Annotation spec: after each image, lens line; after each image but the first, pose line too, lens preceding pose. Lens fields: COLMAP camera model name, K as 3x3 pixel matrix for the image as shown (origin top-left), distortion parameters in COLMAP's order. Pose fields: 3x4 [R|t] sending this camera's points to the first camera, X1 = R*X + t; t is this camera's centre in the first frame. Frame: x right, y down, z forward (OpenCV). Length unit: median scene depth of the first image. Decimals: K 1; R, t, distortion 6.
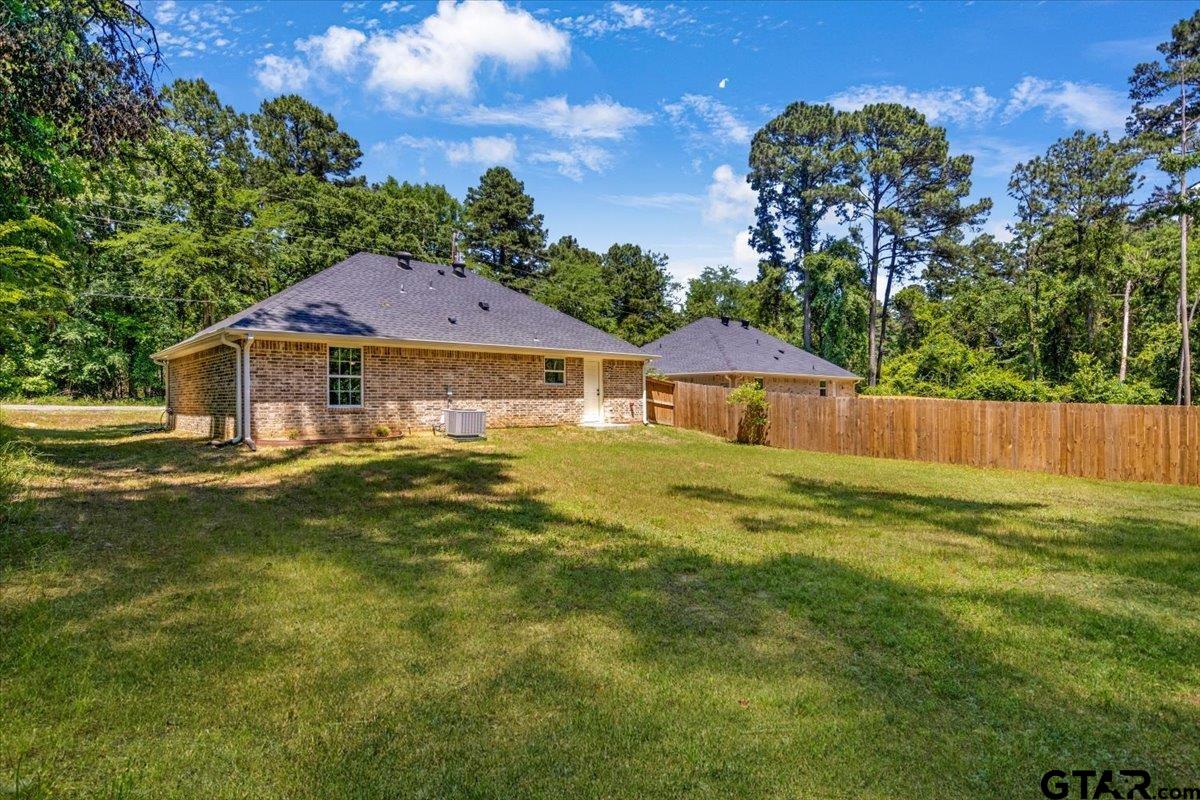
lens RADIAL K [[557.1, 0, 593.2], [0, 557.1, 399.5], [0, 0, 1]] dist [0.003897, -0.000186]
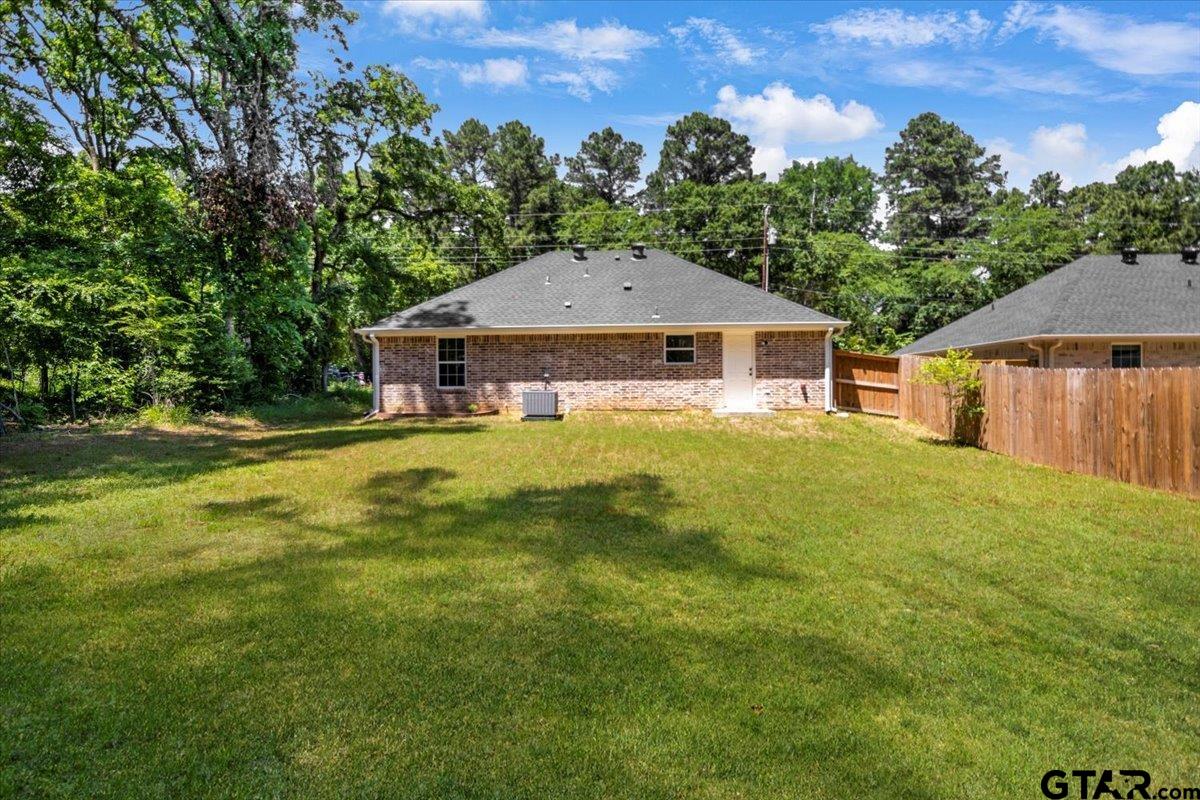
lens RADIAL K [[557.1, 0, 596.4], [0, 557.1, 399.5], [0, 0, 1]] dist [0.003897, -0.000186]
pose [[0.732063, 0.008938, -0.681178, 0.464548], [0.004110, 0.999838, 0.017537, 0.014314], [0.681224, -0.015637, 0.731908, 0.260279]]
